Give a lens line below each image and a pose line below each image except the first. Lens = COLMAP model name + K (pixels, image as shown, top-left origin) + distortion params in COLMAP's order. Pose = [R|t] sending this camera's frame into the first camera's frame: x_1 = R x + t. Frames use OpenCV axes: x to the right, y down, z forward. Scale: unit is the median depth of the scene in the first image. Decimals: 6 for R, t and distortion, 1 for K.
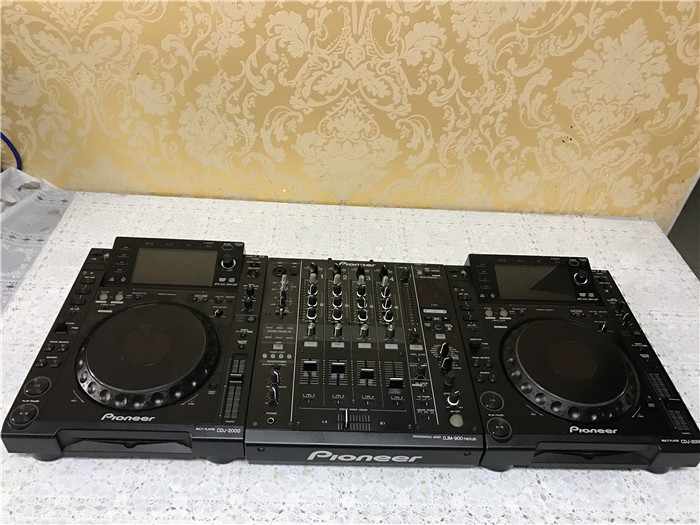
lens RADIAL K [[572.1, 0, 350.0], [0, 572.1, 262.5], [0, 0, 1]] dist [0.008554, 0.000202]
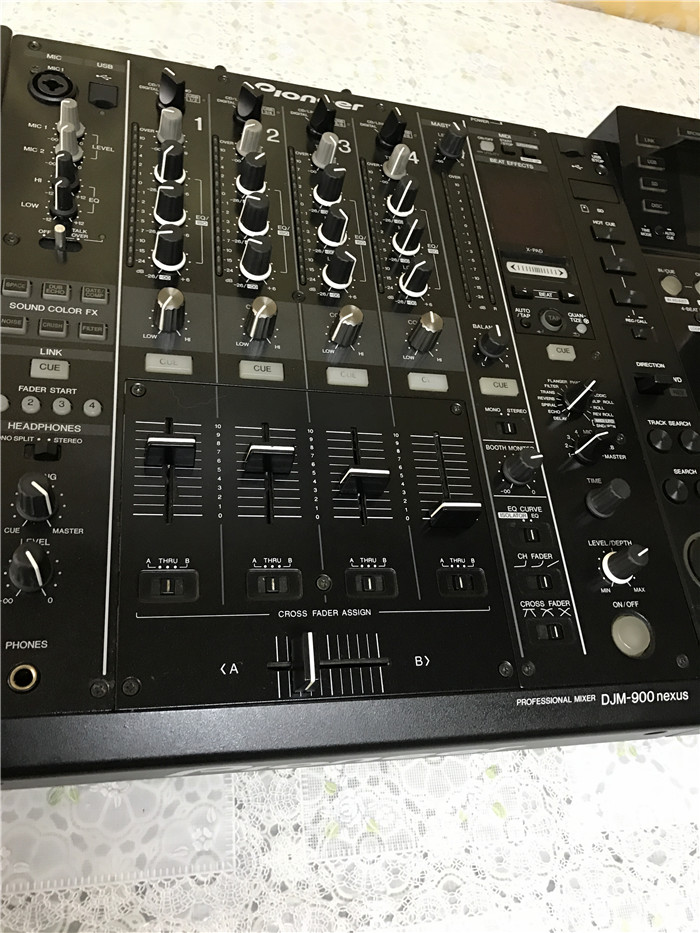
lens RADIAL K [[758.7, 0, 352.7], [0, 758.7, 451.3], [0, 0, 1]] dist [0.001589, -0.004368]
pose [[0.974742, 0.020982, 0.222345, -0.060711], [-0.103900, 0.923881, 0.368305, 0.030914], [-0.197693, -0.382104, 0.902726, 0.599581]]
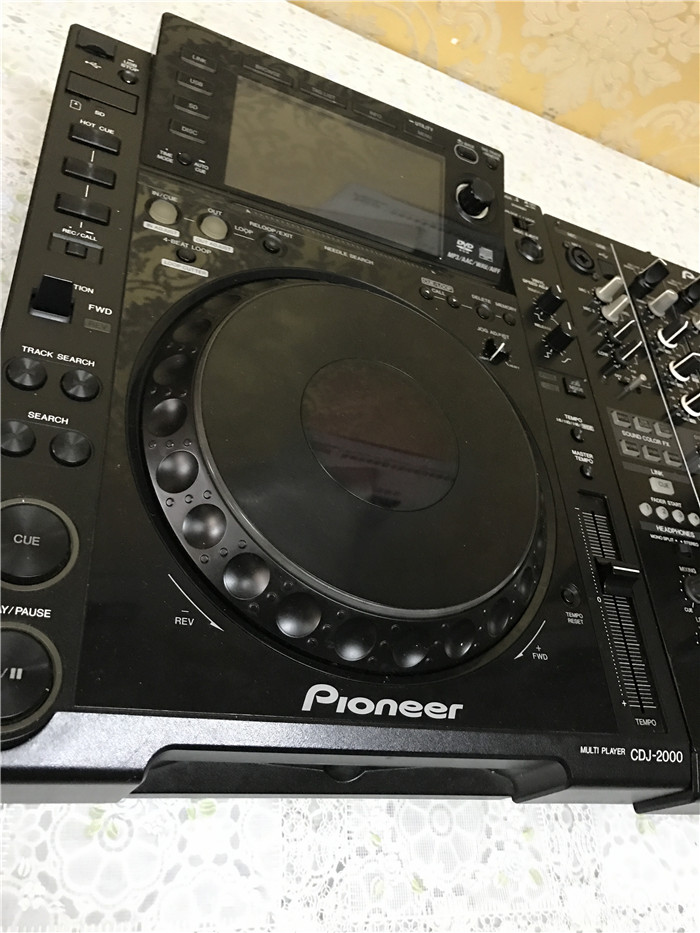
lens RADIAL K [[755.9, 0, 349.4], [0, 755.9, 437.4], [0, 0, 1]] dist [0.021930, 0.009710]
pose [[0.924676, 0.171076, 0.340157, -0.473211], [-0.262826, 0.933183, 0.245135, 0.048310], [-0.275492, -0.316073, 0.907856, 0.597185]]
